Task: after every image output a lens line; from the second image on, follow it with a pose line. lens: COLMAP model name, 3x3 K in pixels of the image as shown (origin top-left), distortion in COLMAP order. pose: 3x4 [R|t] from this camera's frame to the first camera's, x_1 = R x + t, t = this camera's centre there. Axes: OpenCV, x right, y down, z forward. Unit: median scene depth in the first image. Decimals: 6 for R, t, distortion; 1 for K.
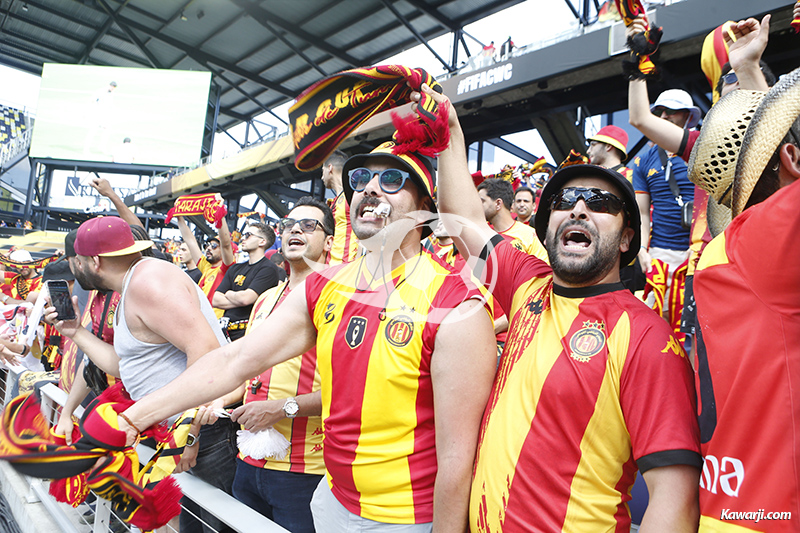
lens RADIAL K [[541.0, 0, 400.0], [0, 541.0, 266.5], [0, 0, 1]] dist [-0.005867, 0.000399]
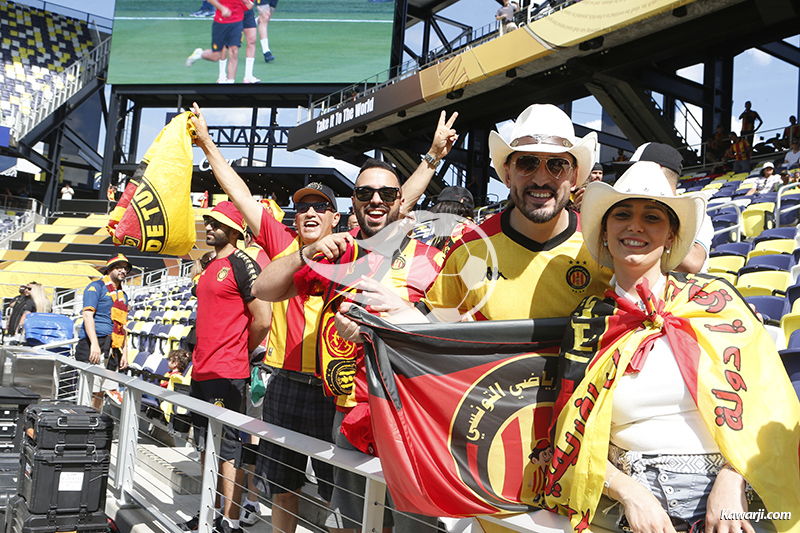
lens RADIAL K [[799.1, 0, 400.0], [0, 799.1, 266.5], [0, 0, 1]] dist [-0.005358, 0.006649]
pose [[0.980065, -0.016908, -0.197955, -0.173883], [0.015728, 0.999848, -0.007532, 0.008542], [0.198052, 0.004269, 0.980182, 0.175573]]
